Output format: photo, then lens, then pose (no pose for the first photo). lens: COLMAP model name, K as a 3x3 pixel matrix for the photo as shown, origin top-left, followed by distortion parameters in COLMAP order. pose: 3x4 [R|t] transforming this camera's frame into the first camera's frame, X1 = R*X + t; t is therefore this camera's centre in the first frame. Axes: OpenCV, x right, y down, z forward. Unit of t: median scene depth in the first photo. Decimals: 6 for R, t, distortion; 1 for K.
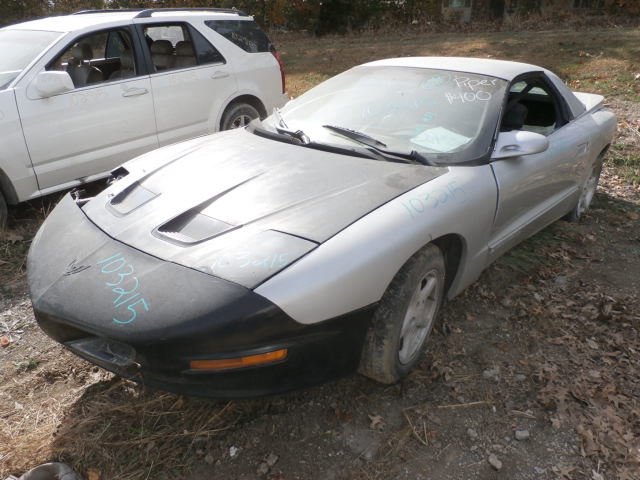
lens RADIAL K [[473.9, 0, 320.0], [0, 473.9, 240.0], [0, 0, 1]] dist [0.003975, 0.006771]
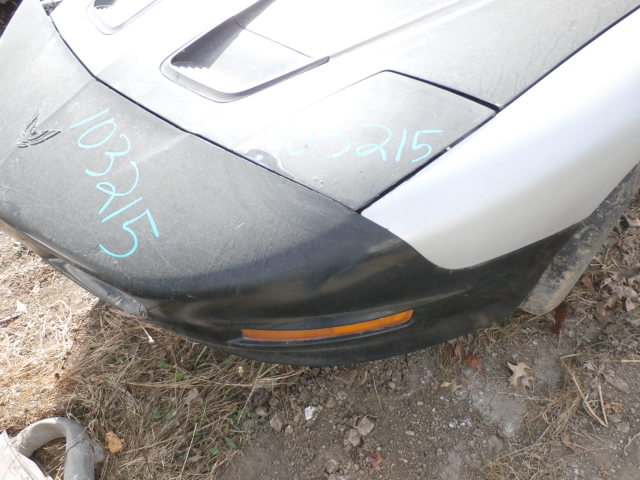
lens RADIAL K [[482.1, 0, 316.2], [0, 482.1, 245.9], [0, 0, 1]] dist [0.001311, 0.003037]
pose [[0.993542, 0.053803, -0.099899, -0.113969], [-0.011105, 0.922312, 0.386286, -0.043822], [0.112922, -0.382682, 0.916953, 0.445344]]
